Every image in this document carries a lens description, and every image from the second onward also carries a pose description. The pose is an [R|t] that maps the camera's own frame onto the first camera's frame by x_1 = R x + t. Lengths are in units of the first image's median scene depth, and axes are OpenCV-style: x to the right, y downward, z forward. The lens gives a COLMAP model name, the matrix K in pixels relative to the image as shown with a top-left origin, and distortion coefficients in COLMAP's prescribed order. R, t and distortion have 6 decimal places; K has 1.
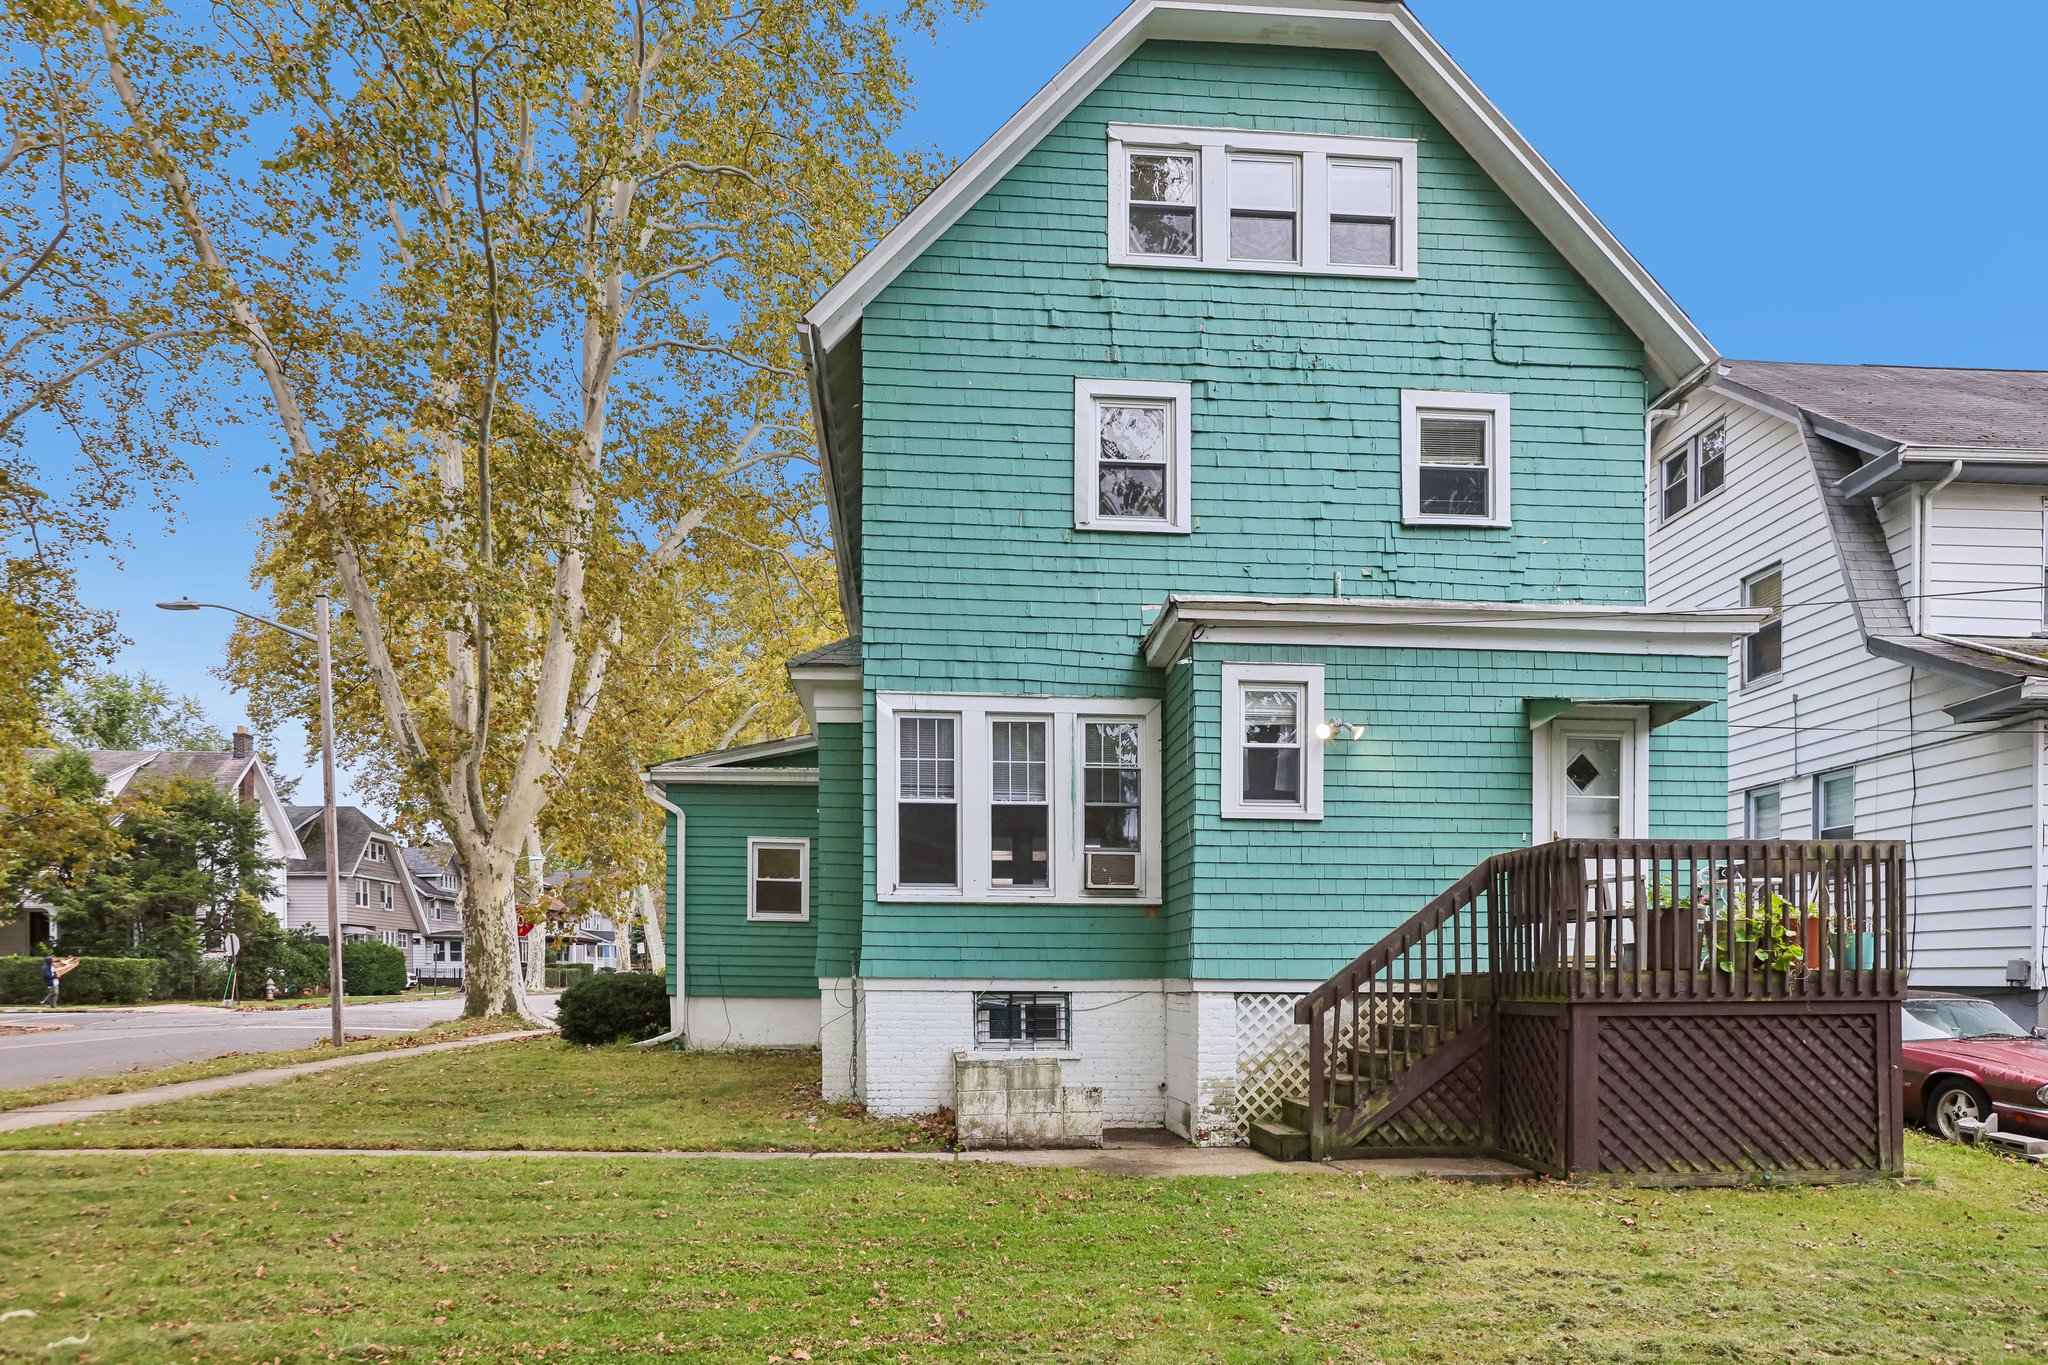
lens RADIAL K [[1402.7, 0, 1028.4], [0, 1402.7, 941.1], [0, 0, 1]] dist [0.004583, 0.011622]
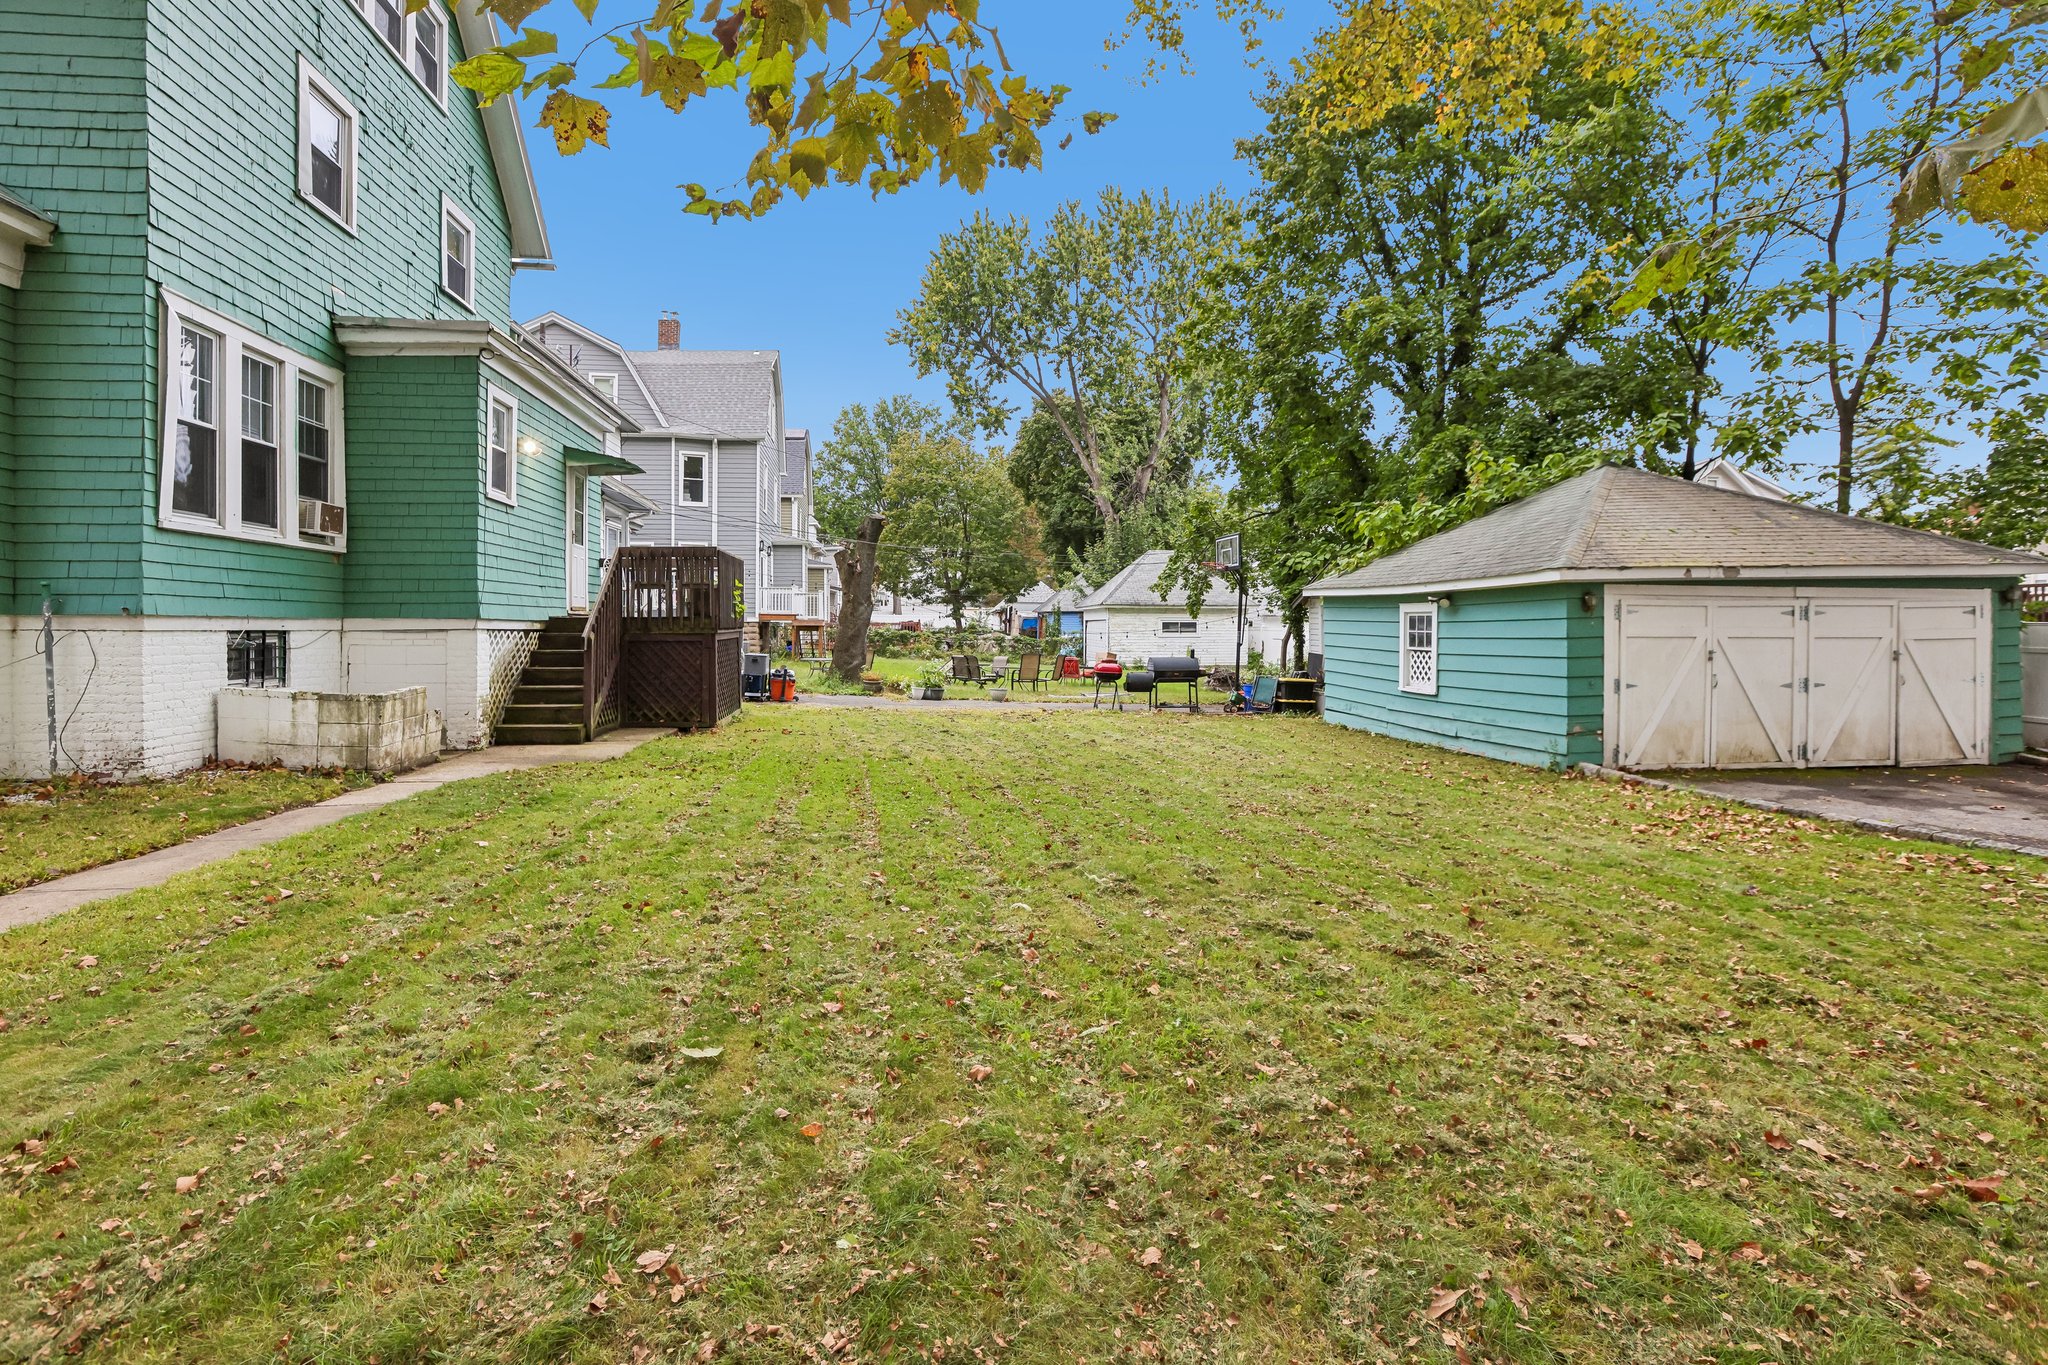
lens RADIAL K [[960.0, 0, 1027.5], [0, 960.0, 615.3], [0, 0, 1]] dist [-0.049983, 0.016867]
pose [[-0.057079, 0.009321, 0.998326, -0.709399], [-0.029716, 0.999498, -0.011031, 0.016194], [-0.997927, -0.030296, -0.056773, 0.496339]]
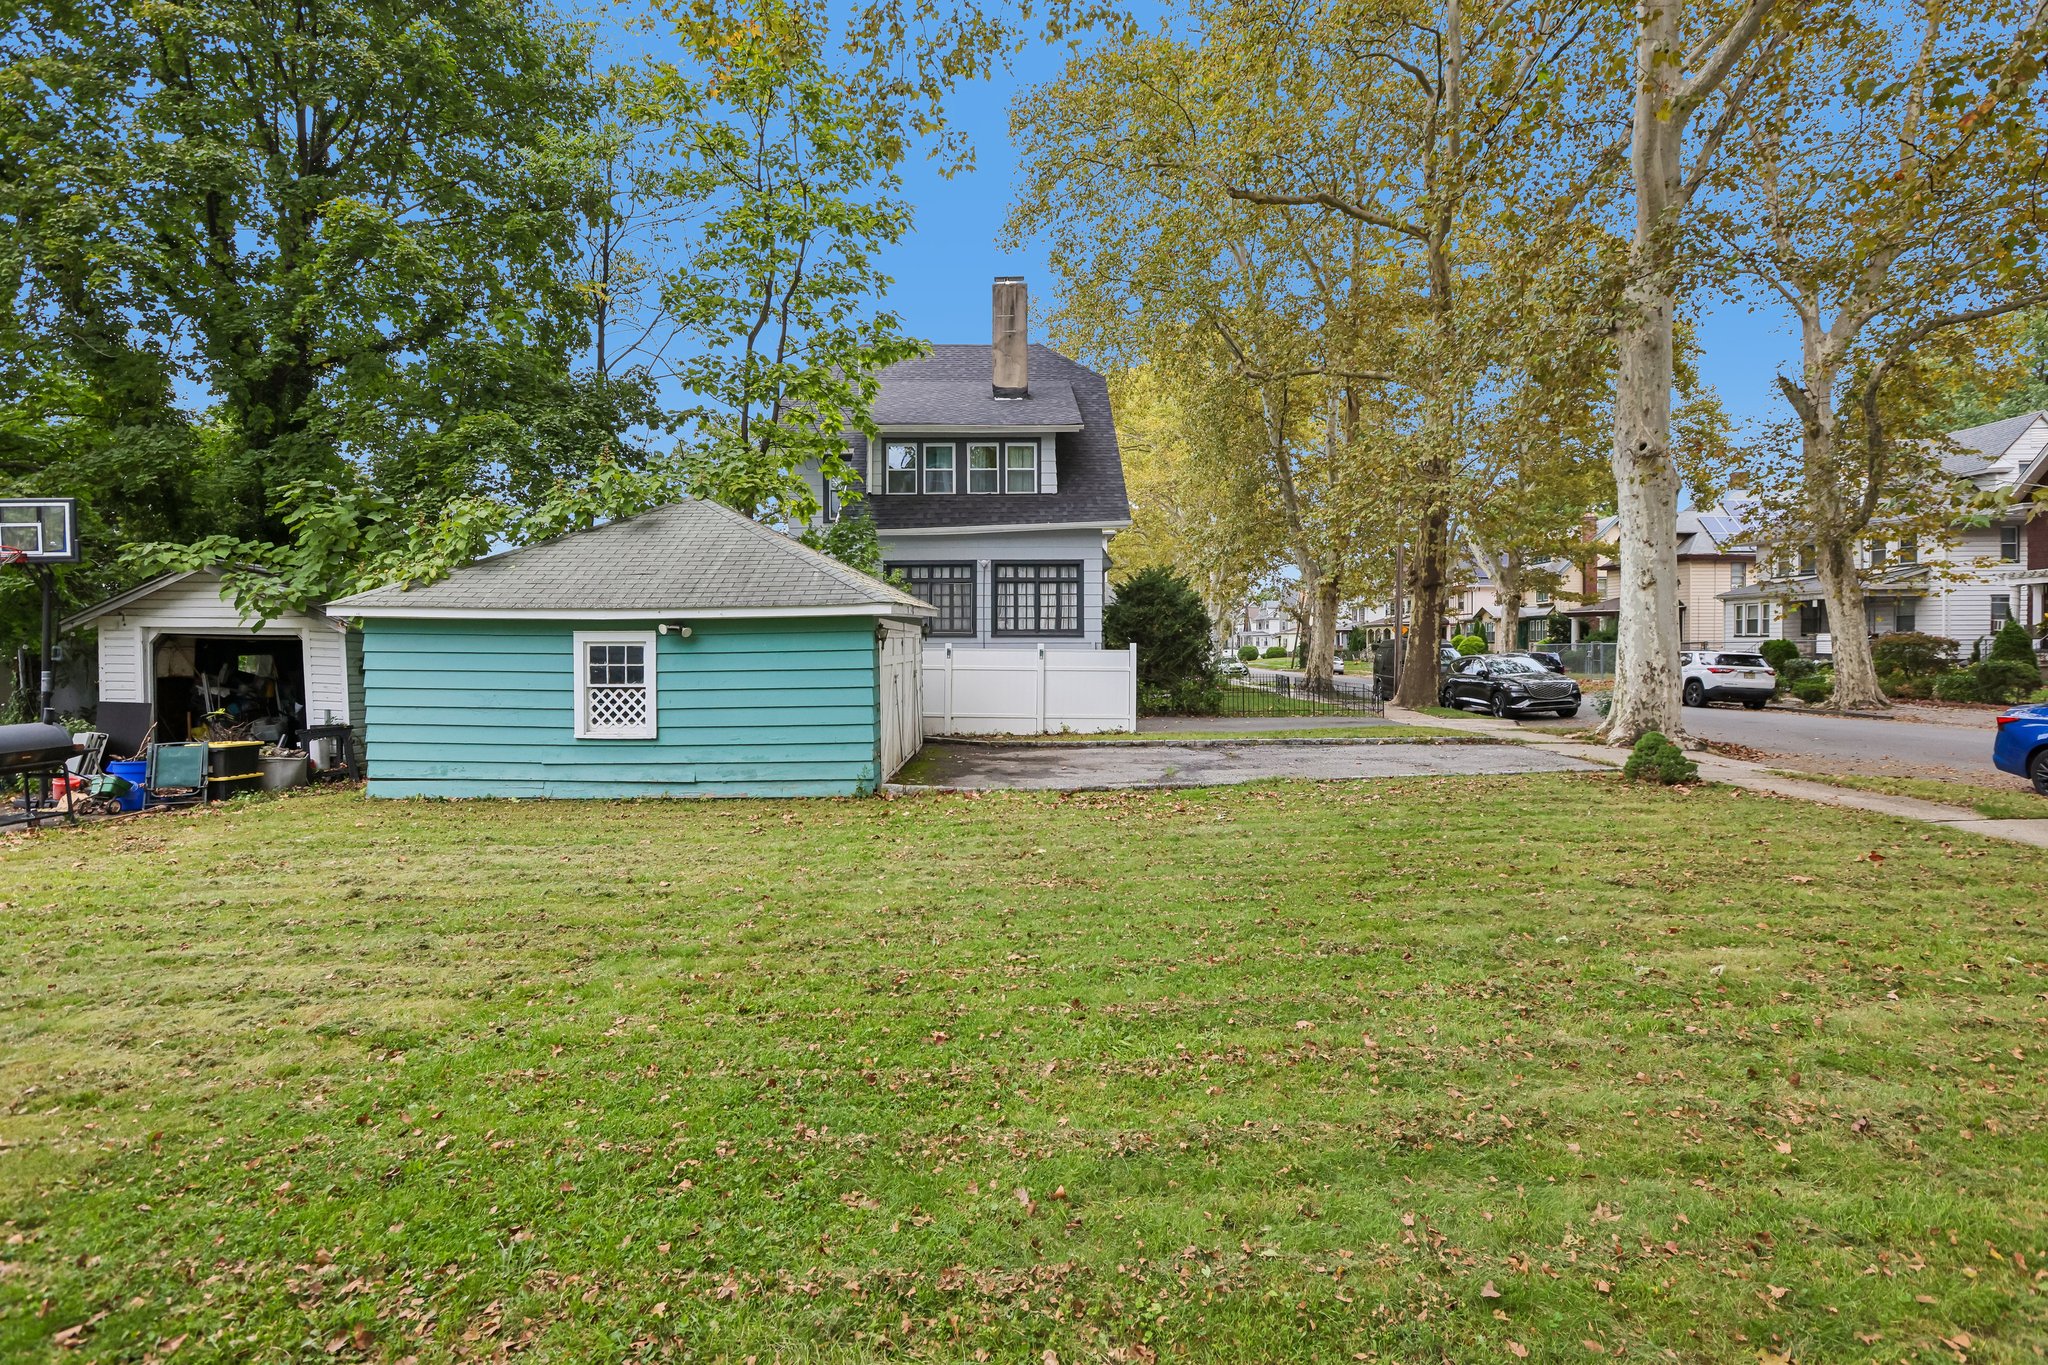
lens RADIAL K [[960.0, 0, 1027.5], [0, 960.0, 615.3], [0, 0, 1]] dist [-0.049983, 0.016867]
pose [[-0.996726, 0.007386, 0.080515, -0.113423], [0.002961, 0.998485, -0.054936, 0.012941], [-0.080799, -0.054518, -0.995238, 0.865180]]
